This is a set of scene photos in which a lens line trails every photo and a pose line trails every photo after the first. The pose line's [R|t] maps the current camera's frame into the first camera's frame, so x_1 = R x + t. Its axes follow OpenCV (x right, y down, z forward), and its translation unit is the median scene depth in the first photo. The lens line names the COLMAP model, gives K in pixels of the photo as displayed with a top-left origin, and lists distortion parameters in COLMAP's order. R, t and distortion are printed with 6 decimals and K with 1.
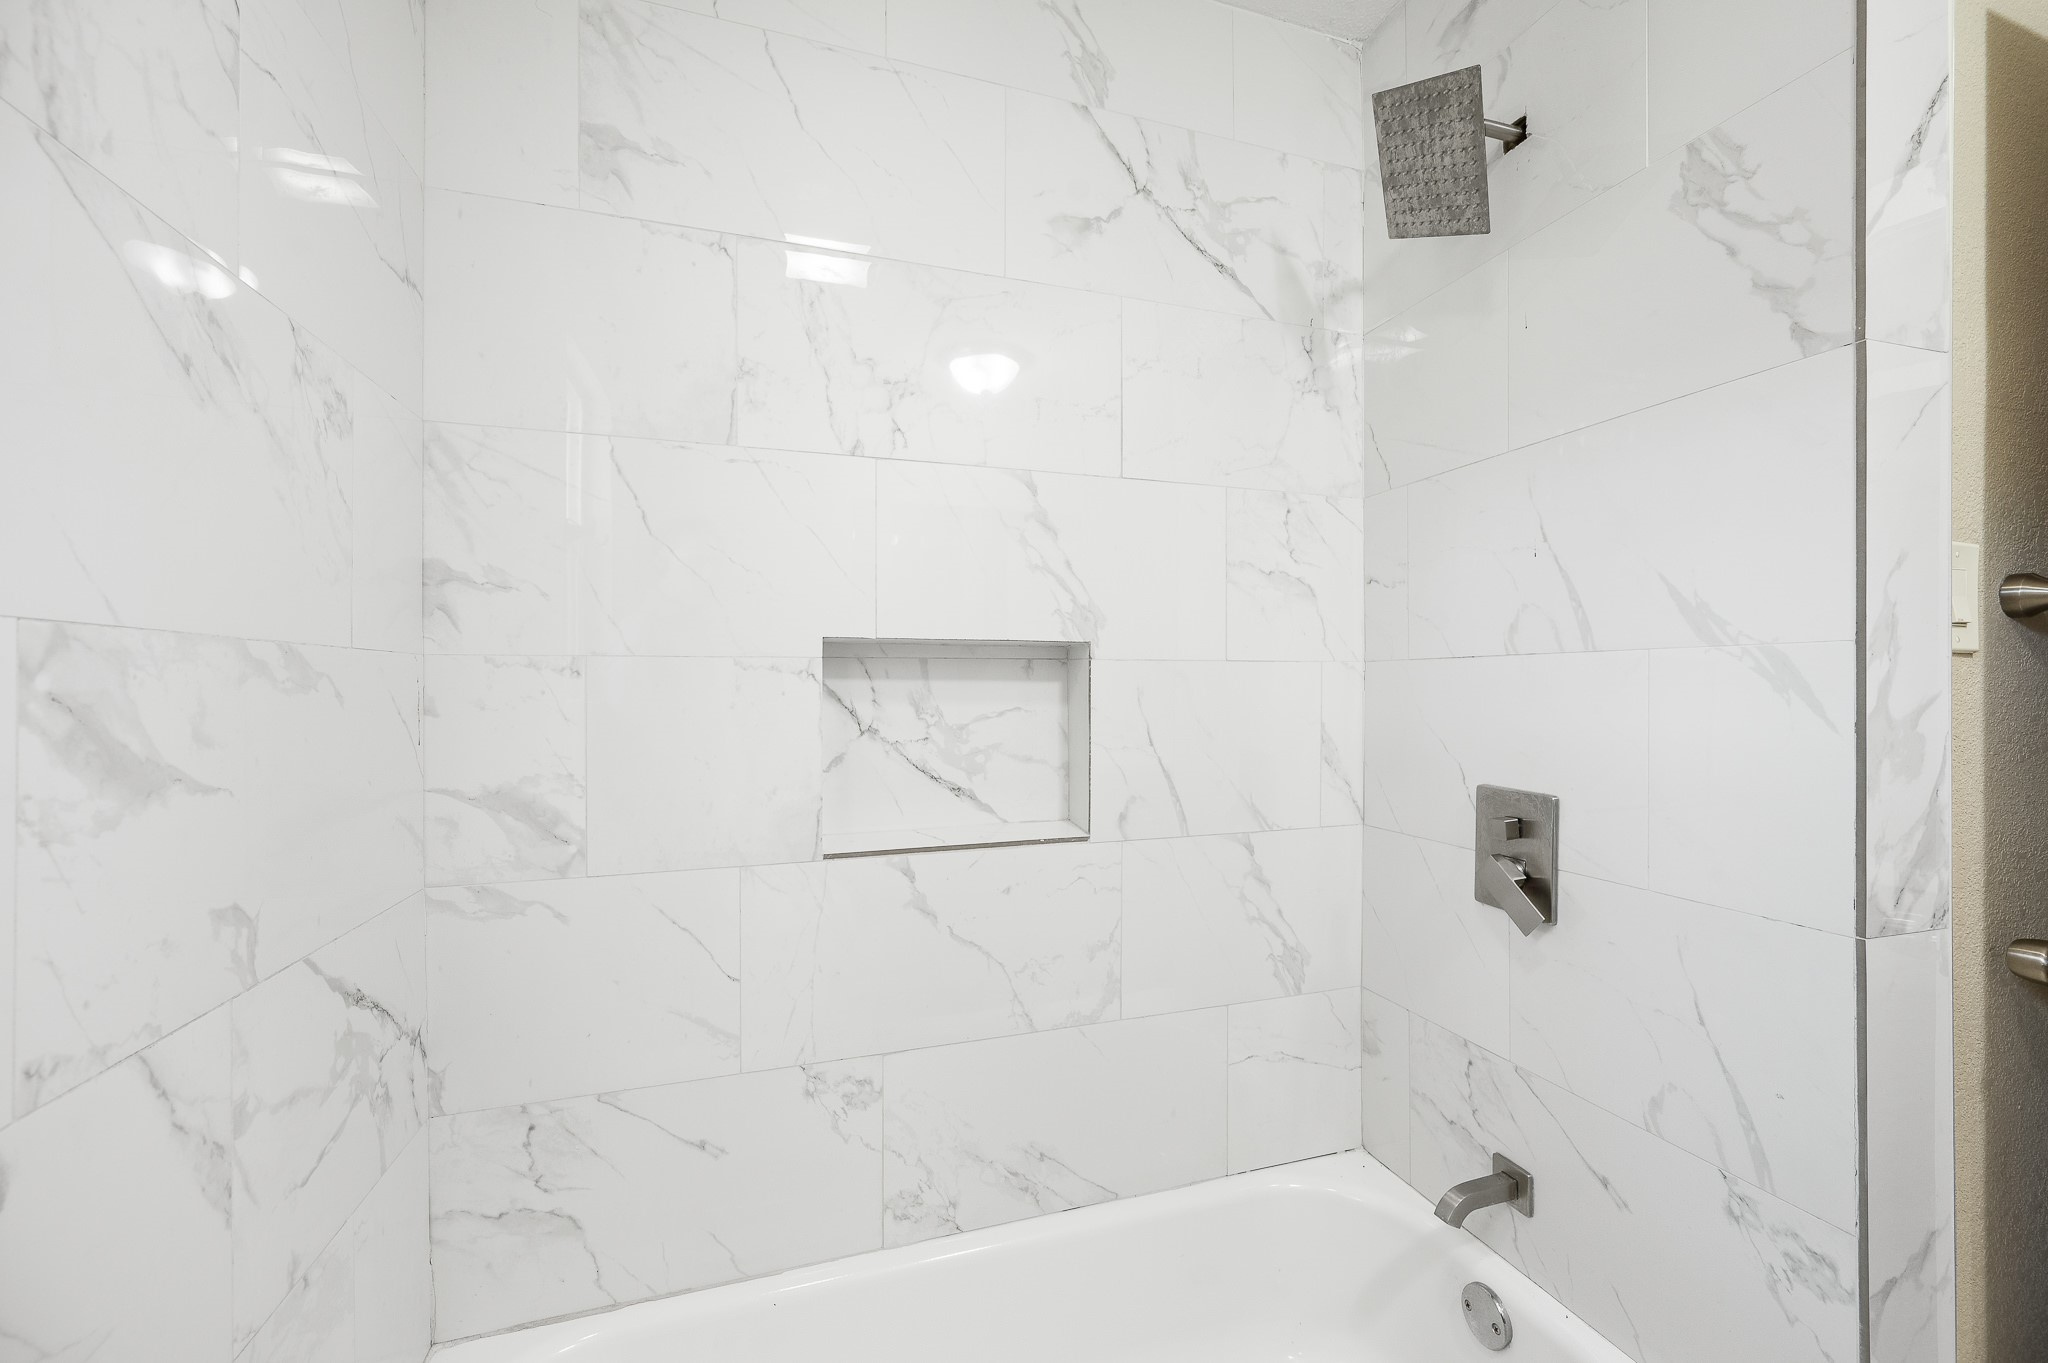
lens RADIAL K [[823.5, 0, 1018.3], [0, 823.5, 681.4], [0, 0, 1]] dist [-0.000308, 0.001716]
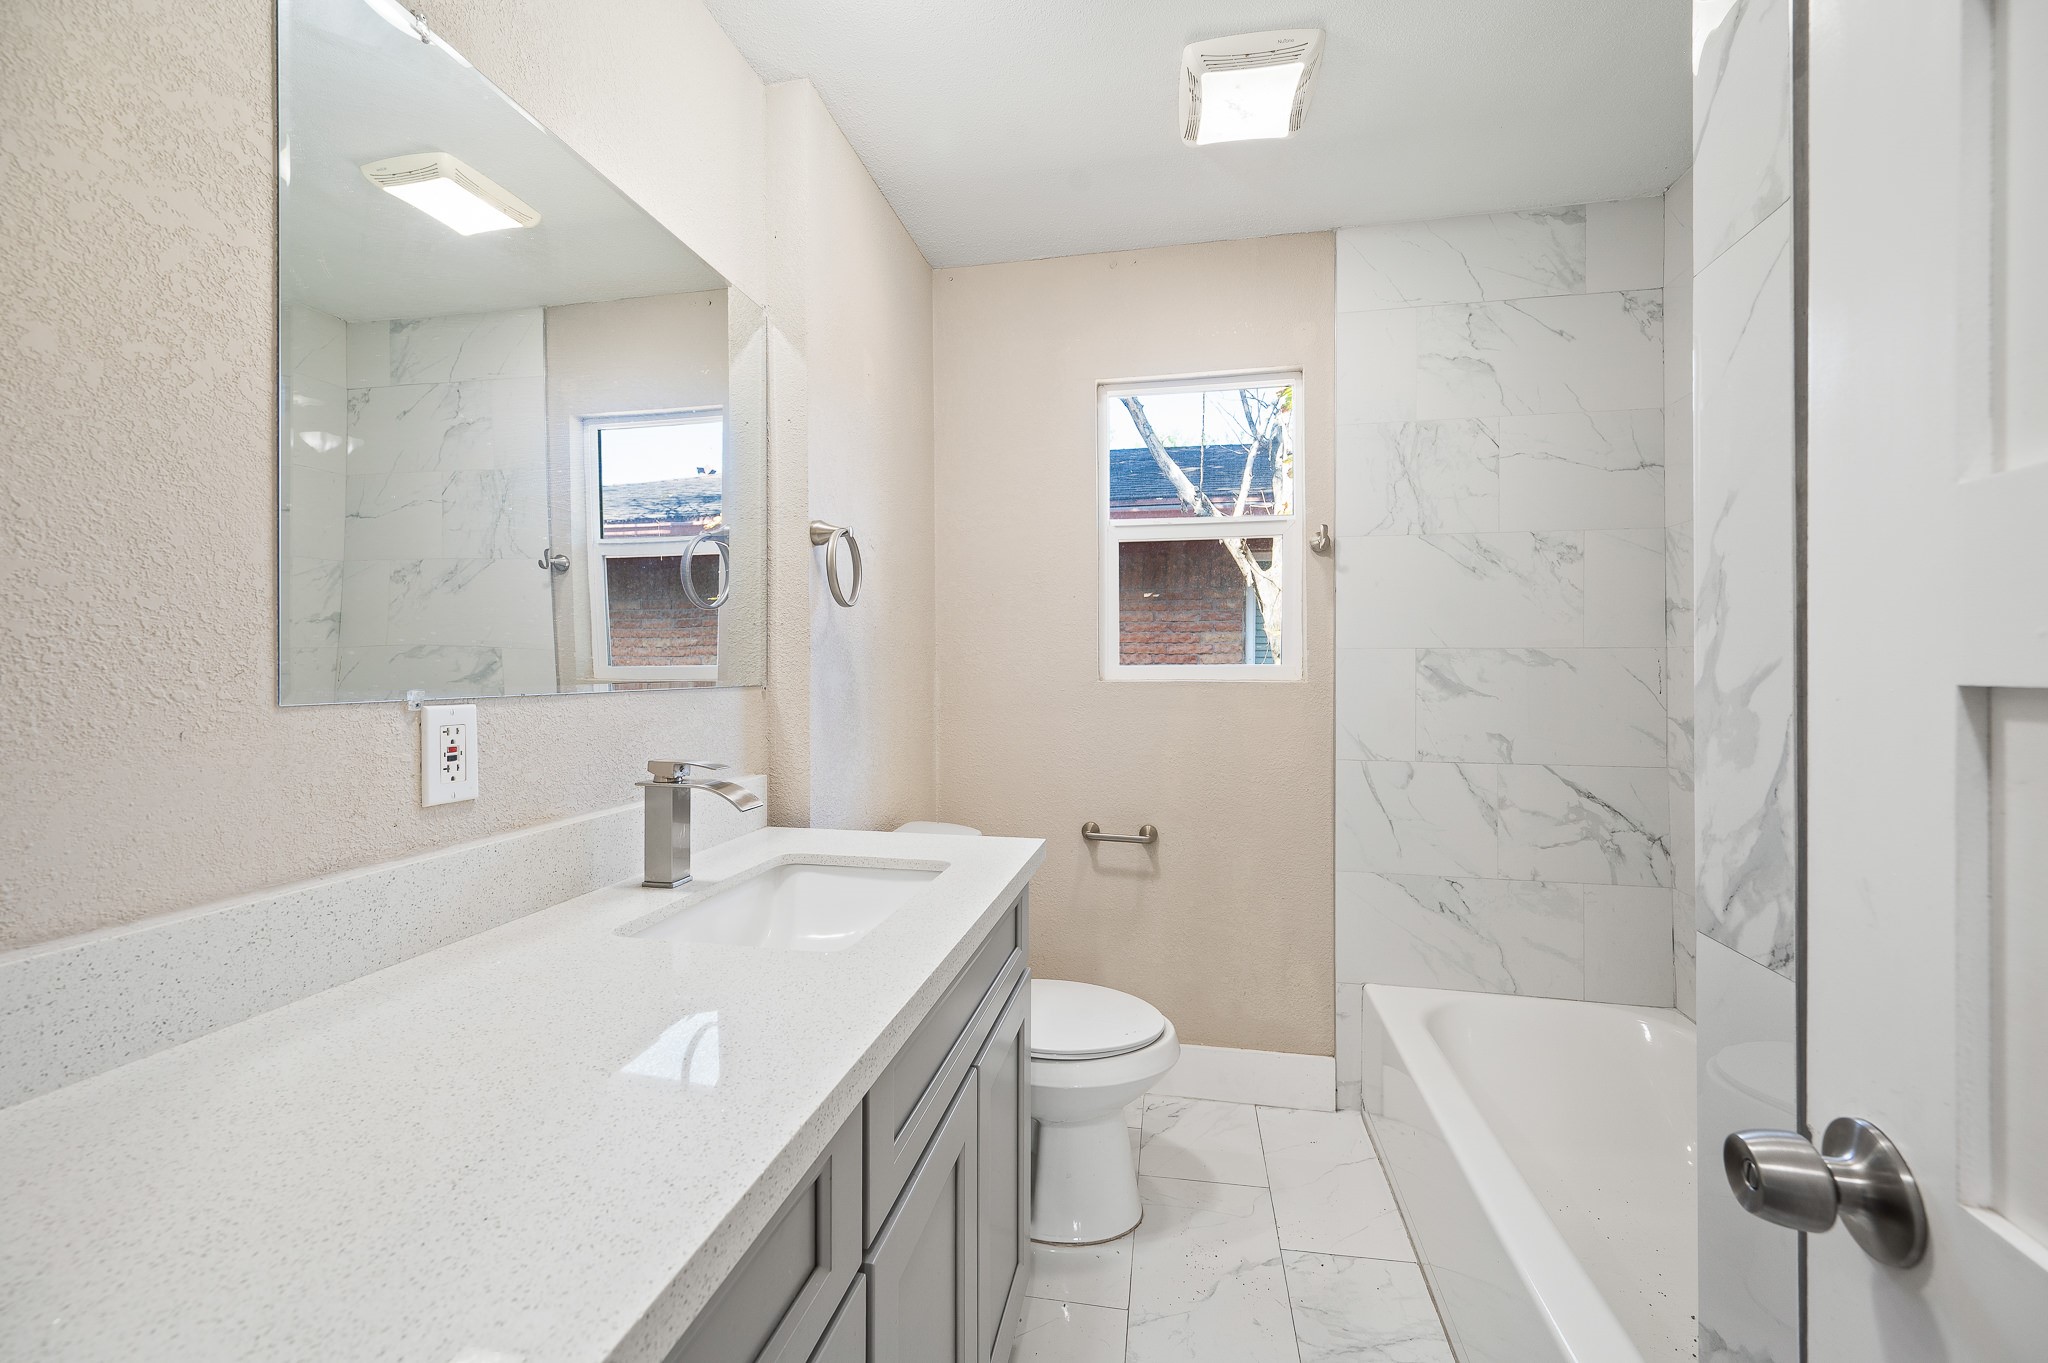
lens RADIAL K [[823.5, 0, 1029.6], [0, 823.5, 674.1], [0, 0, 1]] dist [-0.000308, 0.001716]
pose [[-0.483679, 0.005368, -0.875229, 2.146265], [0.002919, 0.999986, 0.004520, 0.020858], [0.875240, -0.000369, -0.483688, 0.777878]]
